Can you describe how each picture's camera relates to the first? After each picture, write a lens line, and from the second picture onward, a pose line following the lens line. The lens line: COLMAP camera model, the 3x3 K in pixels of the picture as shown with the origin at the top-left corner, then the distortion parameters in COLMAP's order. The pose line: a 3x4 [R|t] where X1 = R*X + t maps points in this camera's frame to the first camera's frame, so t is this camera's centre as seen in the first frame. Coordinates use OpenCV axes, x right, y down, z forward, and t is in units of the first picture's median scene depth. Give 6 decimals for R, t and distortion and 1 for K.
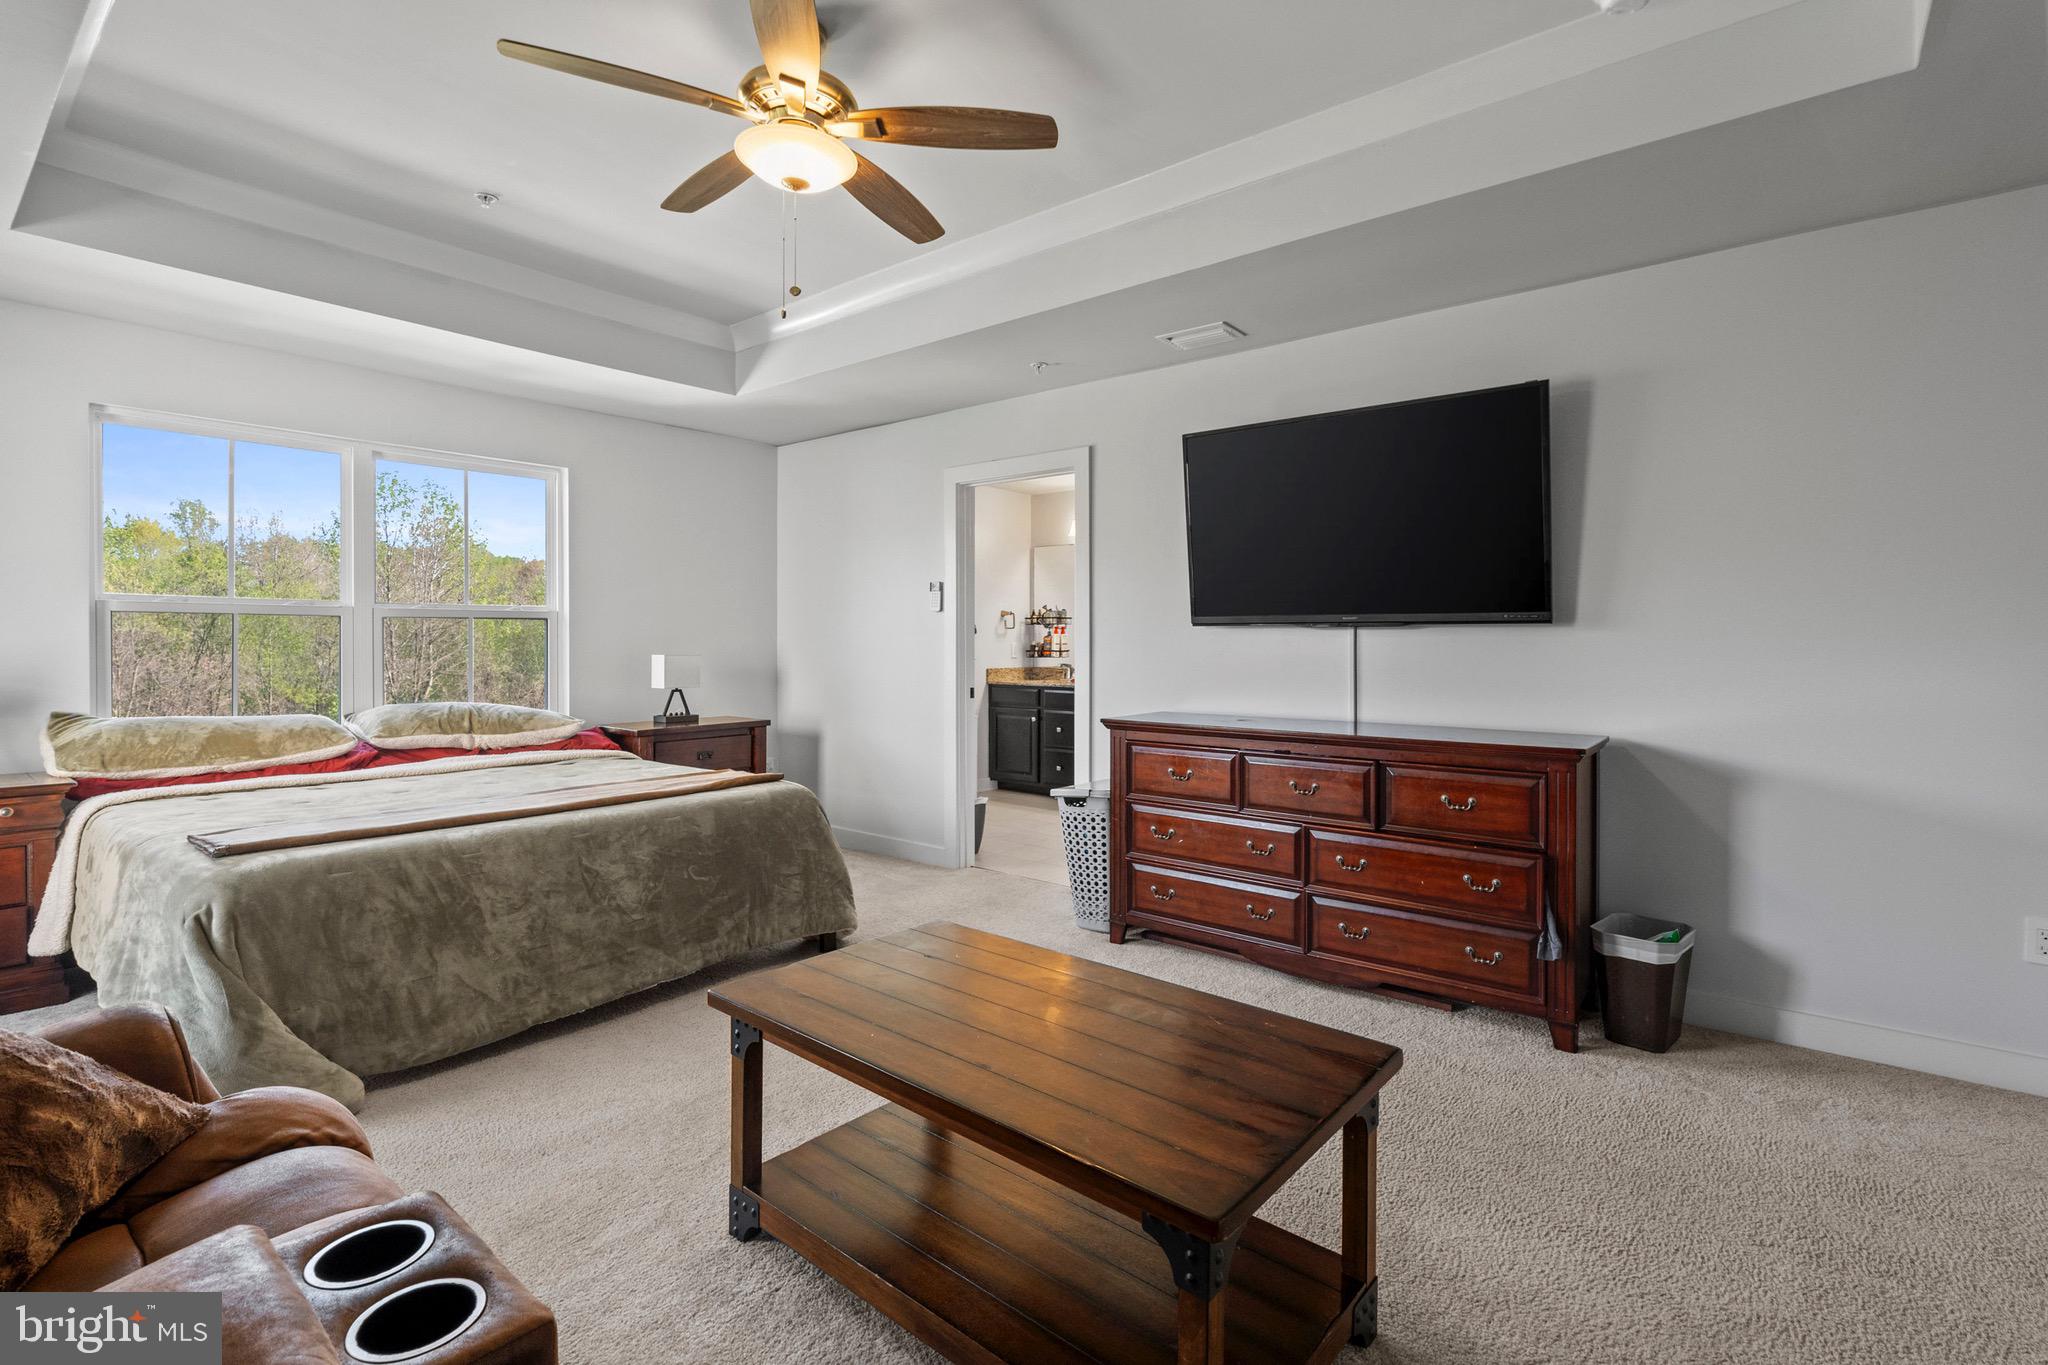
lens RADIAL K [[958.0, 0, 988.3], [0, 958.0, 645.8], [0, 0, 1]] dist [-0.007422, 0.002485]
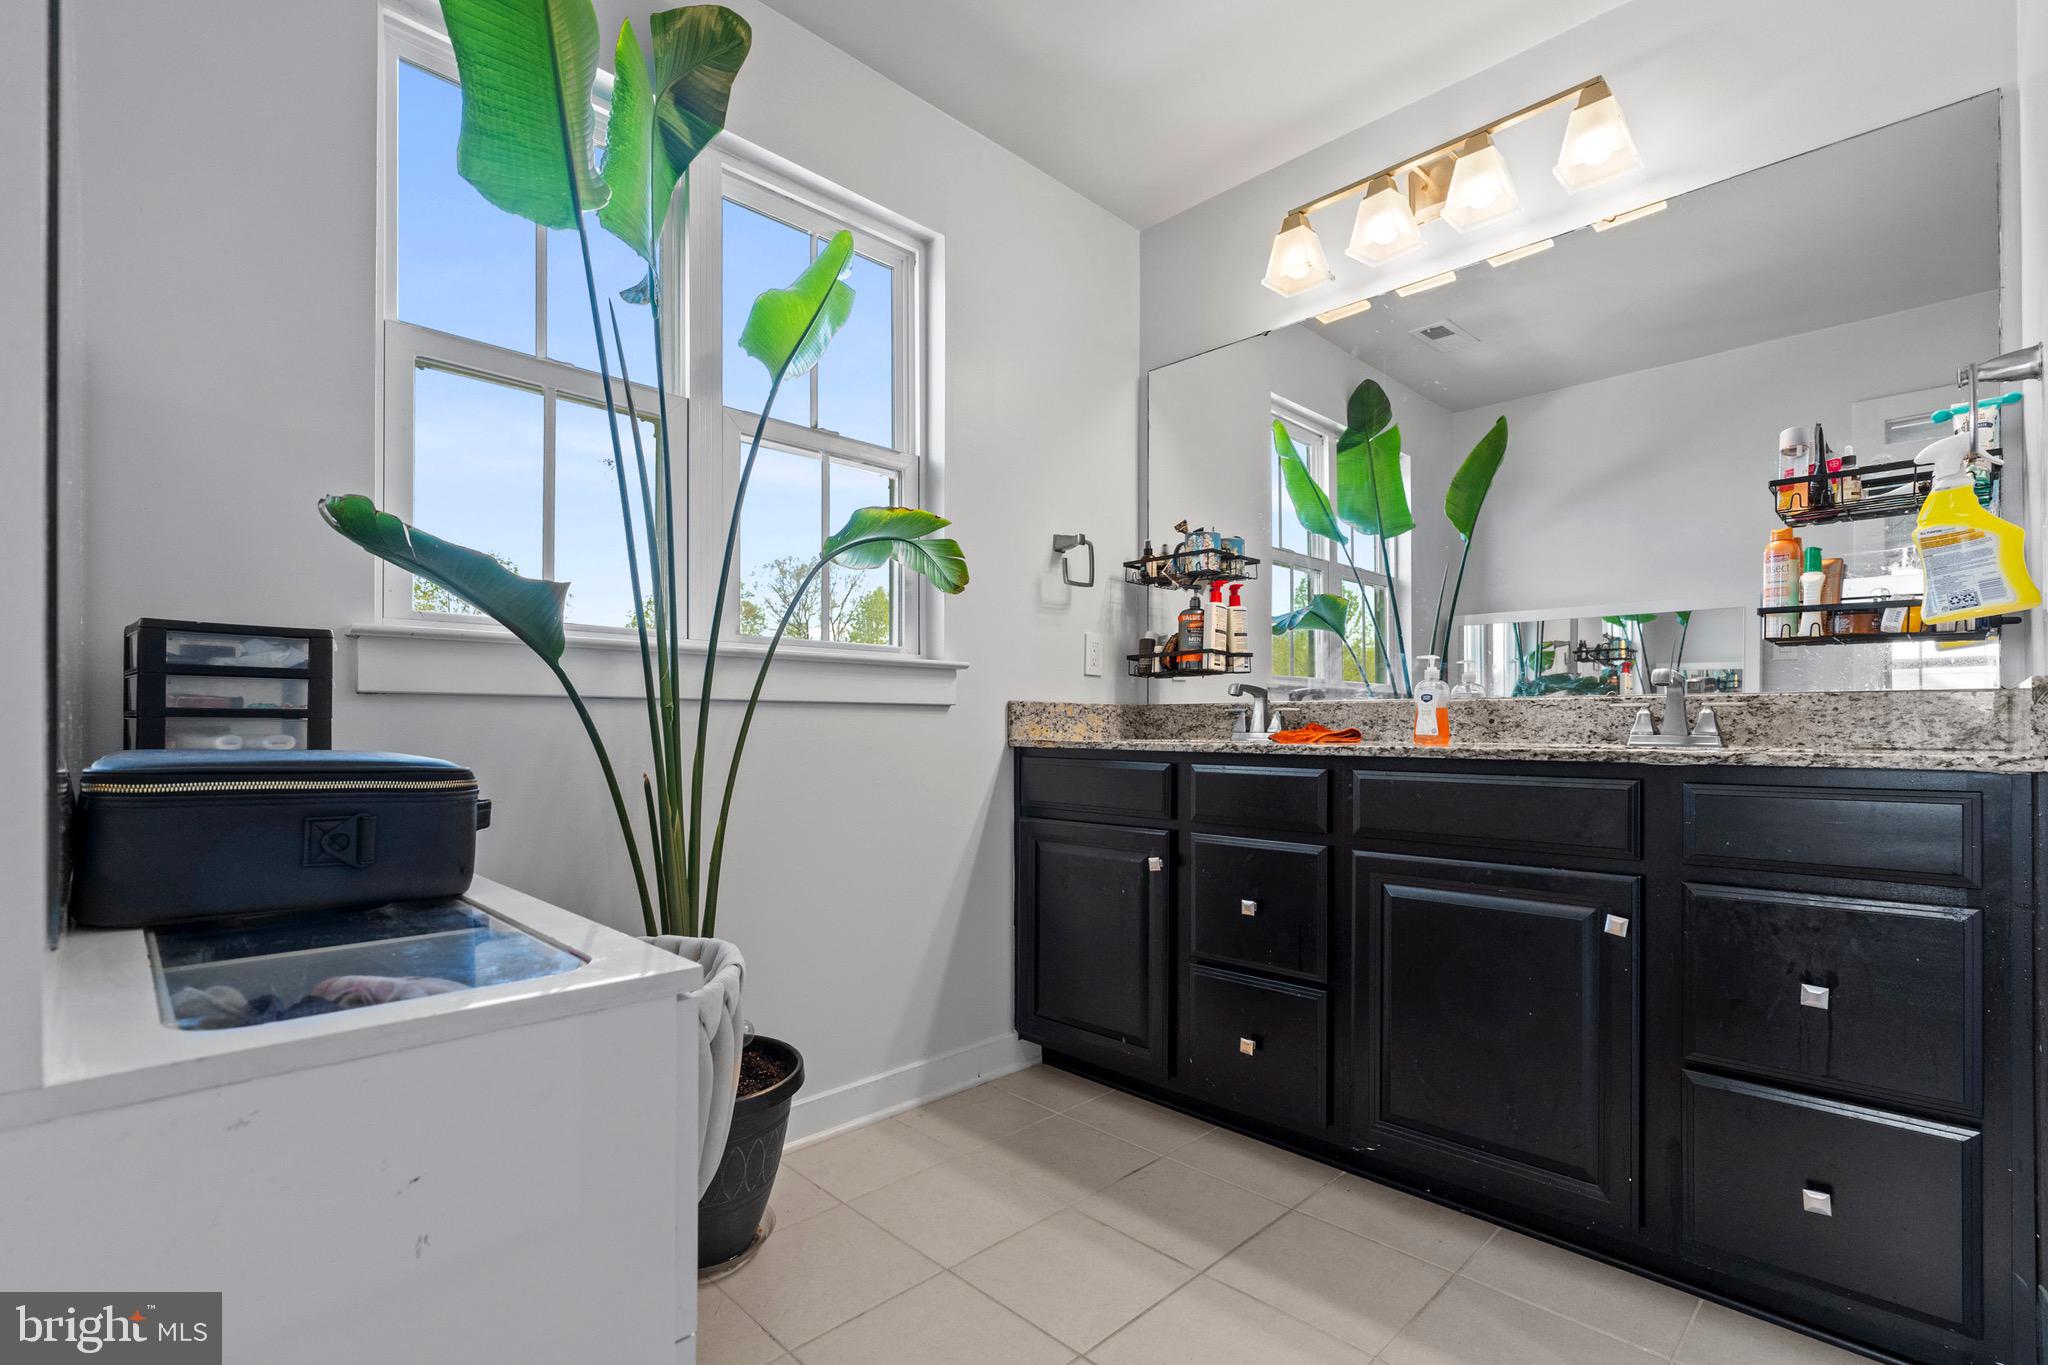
lens RADIAL K [[958.0, 0, 1009.0], [0, 958.0, 731.2], [0, 0, 1]] dist [-0.007422, 0.002485]
pose [[0.997098, 0.000015, -0.076125, 0.039666], [0.000273, 0.999993, 0.003772, 0.054582], [0.076124, -0.003782, 0.997091, 1.119041]]
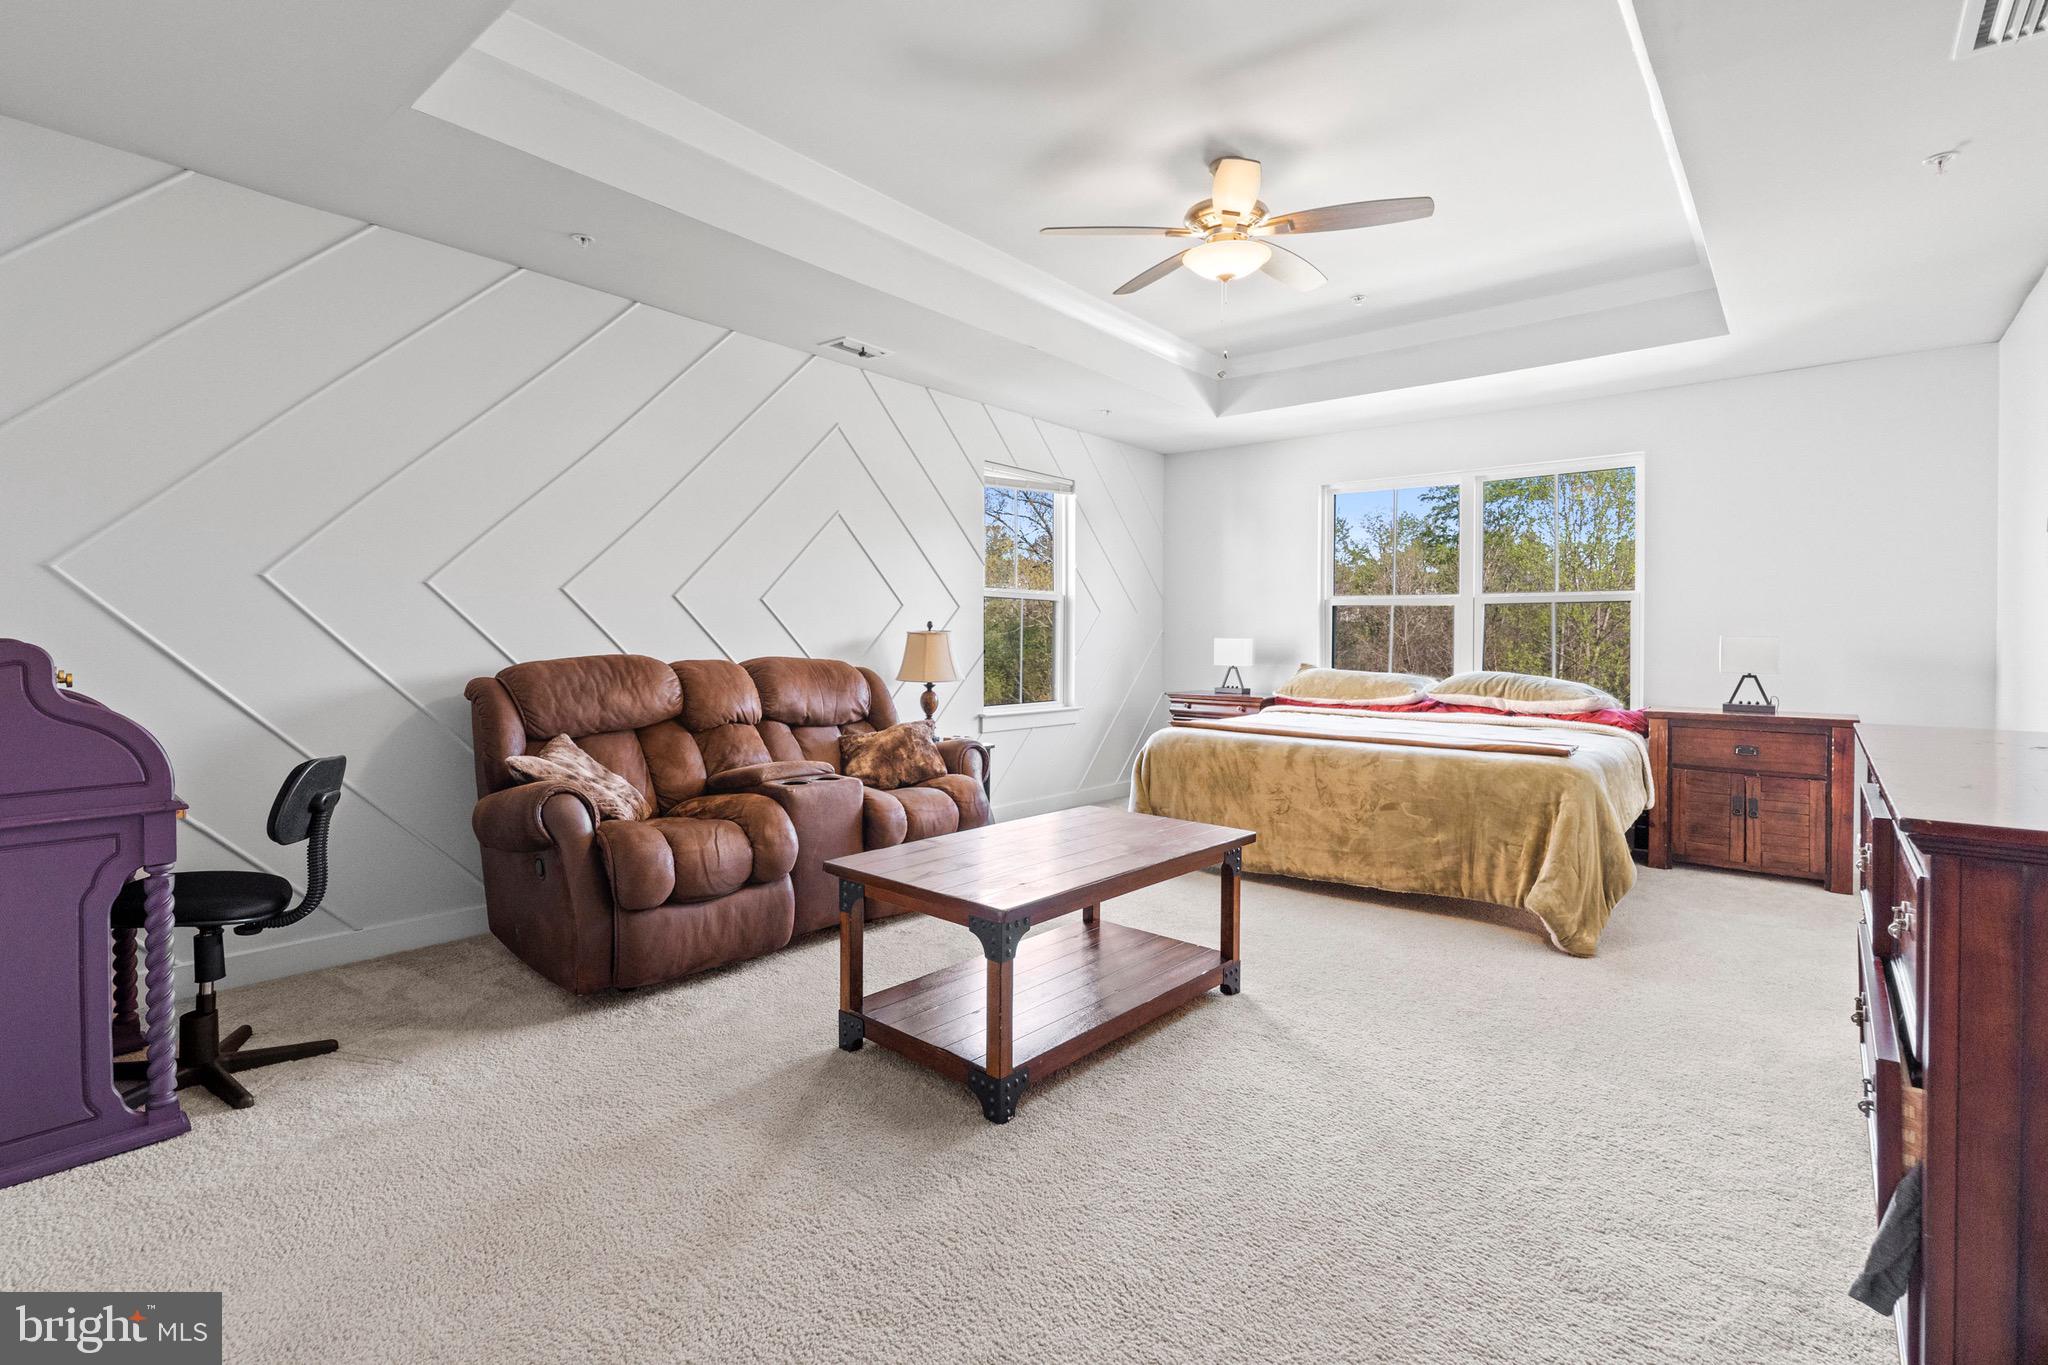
lens RADIAL K [[958.0, 0, 1010.6], [0, 958.0, 629.7], [0, 0, 1]] dist [-0.007422, 0.002485]
pose [[0.003177, -0.005398, -0.999980, 0.659505], [-0.014133, 0.999885, -0.005442, 0.021818], [0.999895, 0.014150, 0.003101, 0.378116]]
